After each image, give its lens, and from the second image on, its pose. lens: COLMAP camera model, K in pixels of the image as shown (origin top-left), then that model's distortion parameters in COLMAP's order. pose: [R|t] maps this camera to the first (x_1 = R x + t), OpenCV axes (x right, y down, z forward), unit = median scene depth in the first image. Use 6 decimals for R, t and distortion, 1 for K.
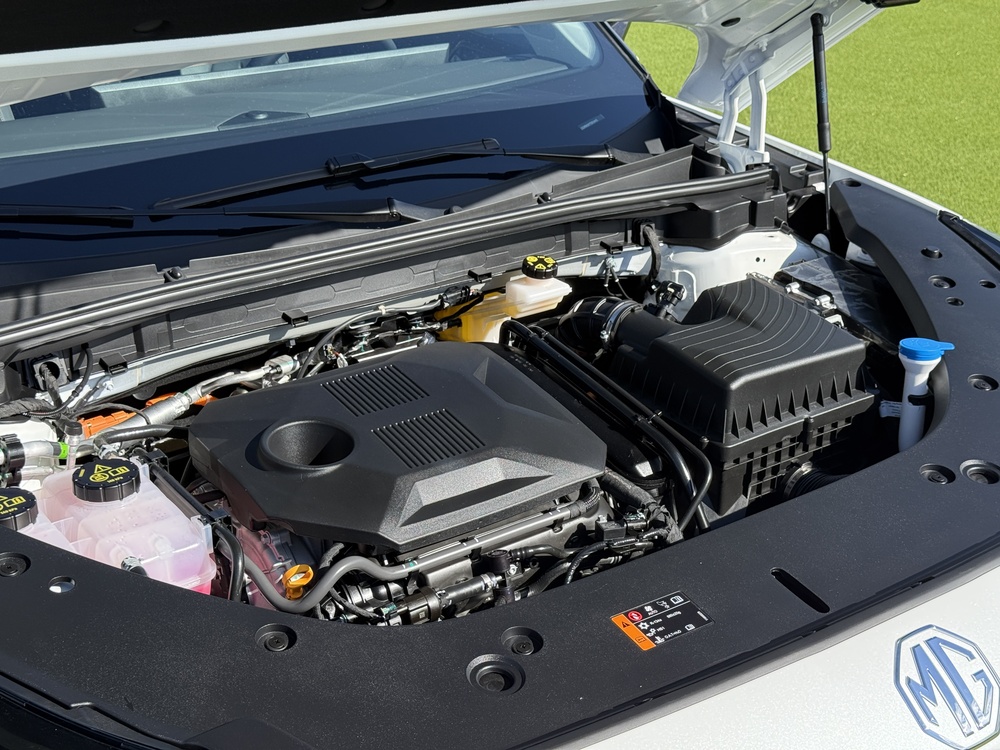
lens RADIAL K [[1491.9, 0, 521.3], [0, 1491.9, 372.2], [0, 0, 1]] dist [0.177369, -0.175185]
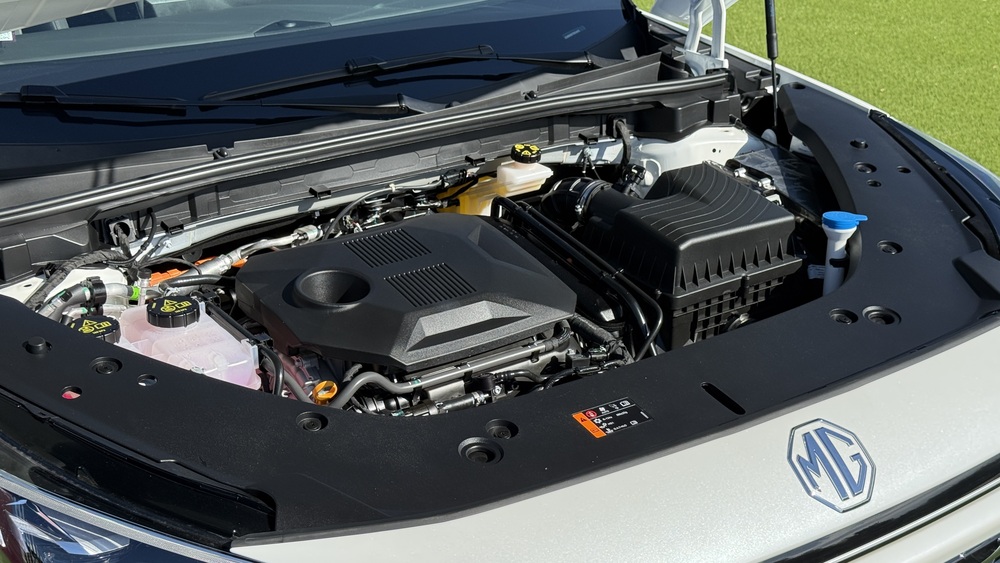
lens RADIAL K [[1442.5, 0, 500.0], [0, 1442.5, 281.5], [0, 0, 1]] dist [0.163037, -0.060401]
pose [[0.999857, 0.009241, -0.014181, 0.010045], [-0.009246, 0.999957, -0.000330, 0.034851], [0.014178, 0.000461, 0.999899, -0.156925]]
